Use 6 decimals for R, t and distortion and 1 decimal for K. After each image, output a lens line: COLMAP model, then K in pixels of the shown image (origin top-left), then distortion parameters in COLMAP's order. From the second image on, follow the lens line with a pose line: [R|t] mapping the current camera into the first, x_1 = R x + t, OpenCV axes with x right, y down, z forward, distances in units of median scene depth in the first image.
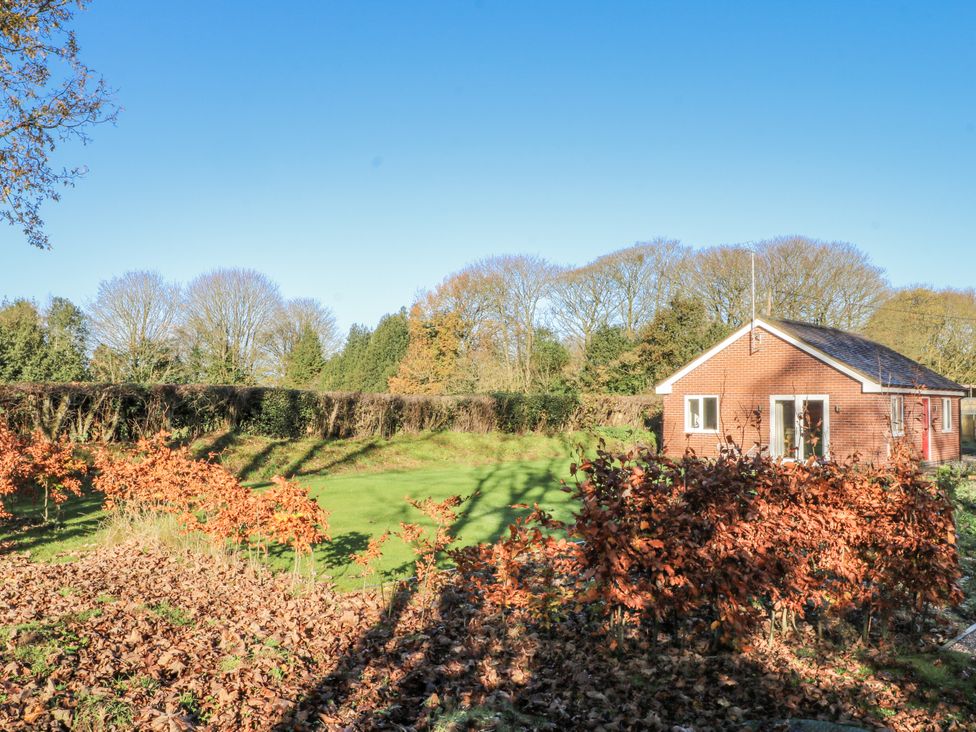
lens RADIAL K [[765.9, 0, 495.5], [0, 765.9, 368.3], [0, 0, 1]] dist [0.001272, 0.004431]
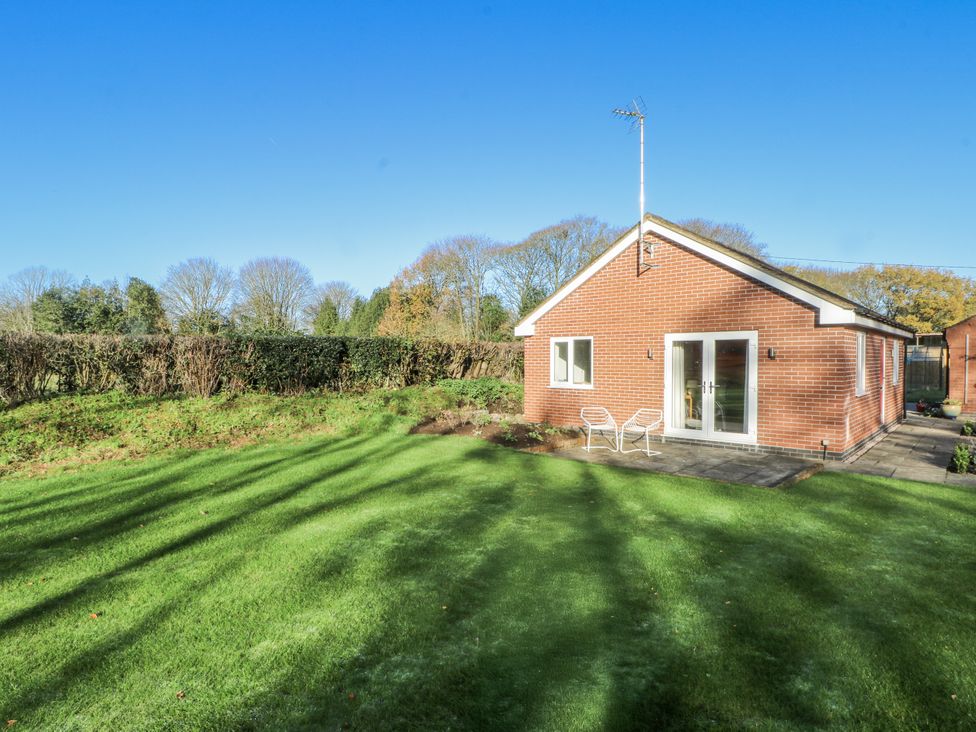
lens RADIAL K [[510.0, 0, 477.5], [0, 510.0, 363.2], [0, 0, 1]] dist [-0.000414, -0.010527]
pose [[0.999726, -0.005627, -0.022722, 0.063712], [0.006972, 0.998200, 0.059564, 0.010336], [0.022346, -0.059706, 0.997966, 0.171364]]
